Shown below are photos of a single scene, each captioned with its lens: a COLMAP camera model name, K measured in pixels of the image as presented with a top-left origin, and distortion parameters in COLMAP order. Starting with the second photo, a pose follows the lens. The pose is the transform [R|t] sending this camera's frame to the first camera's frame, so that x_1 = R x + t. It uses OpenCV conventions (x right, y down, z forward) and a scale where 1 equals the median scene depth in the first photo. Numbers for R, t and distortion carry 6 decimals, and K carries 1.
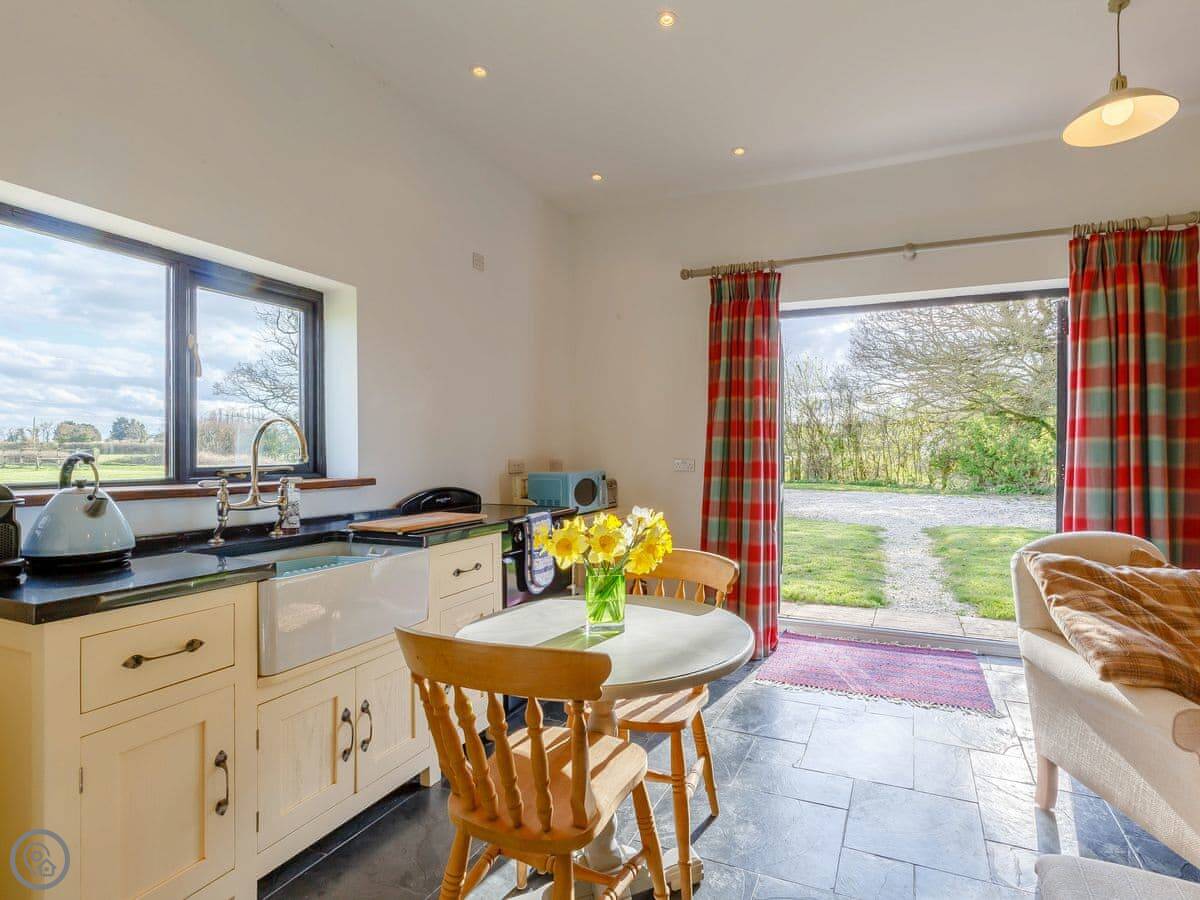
lens RADIAL K [[575.9, 0, 600.4], [0, 575.9, 454.0], [0, 0, 1]] dist [-0.012831, -0.000861]
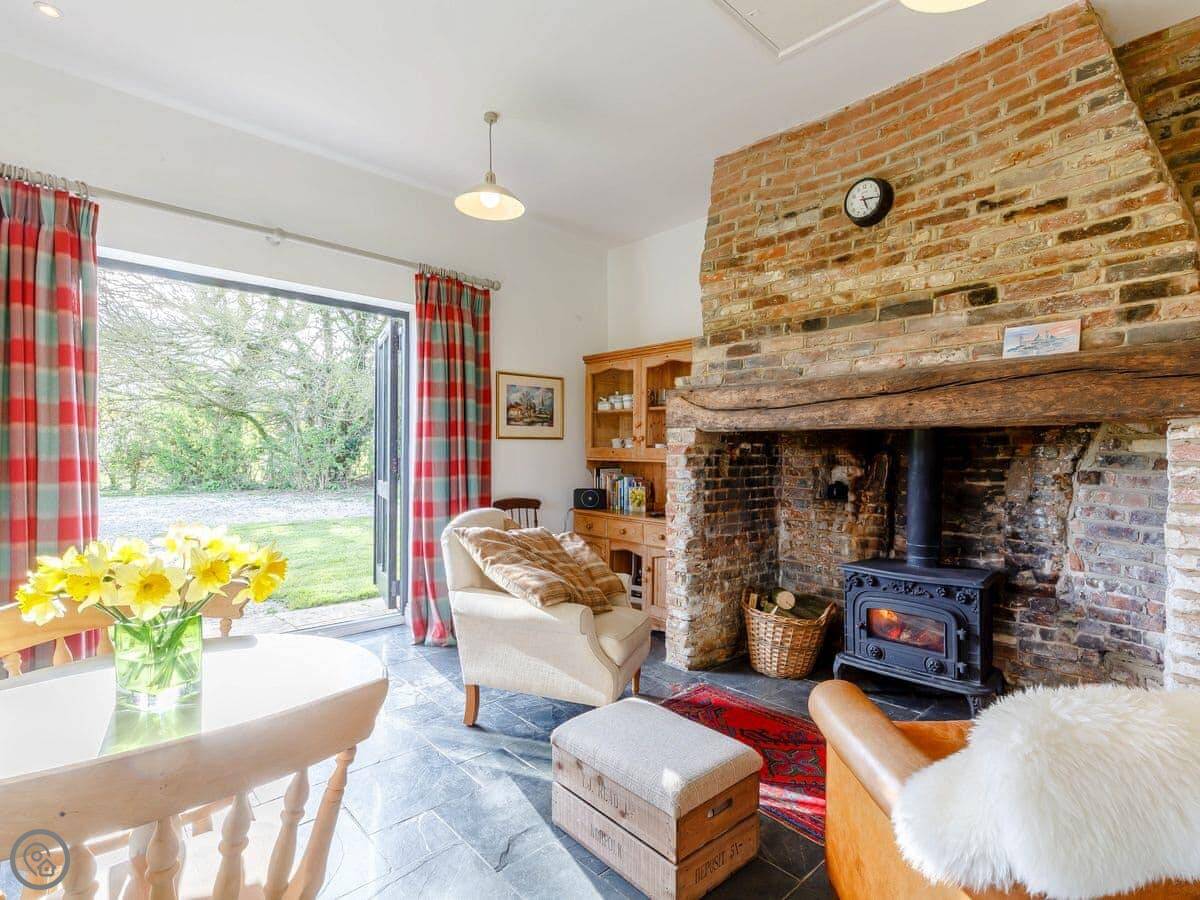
lens RADIAL K [[604.2, 0, 623.5], [0, 604.2, 454.1], [0, 0, 1]] dist [0.000348, -0.000805]
pose [[0.392015, -0.001021, 0.919958, -0.200571], [-0.006550, 0.999971, 0.003901, 0.000304], [-0.919935, -0.007555, 0.391997, 0.091096]]
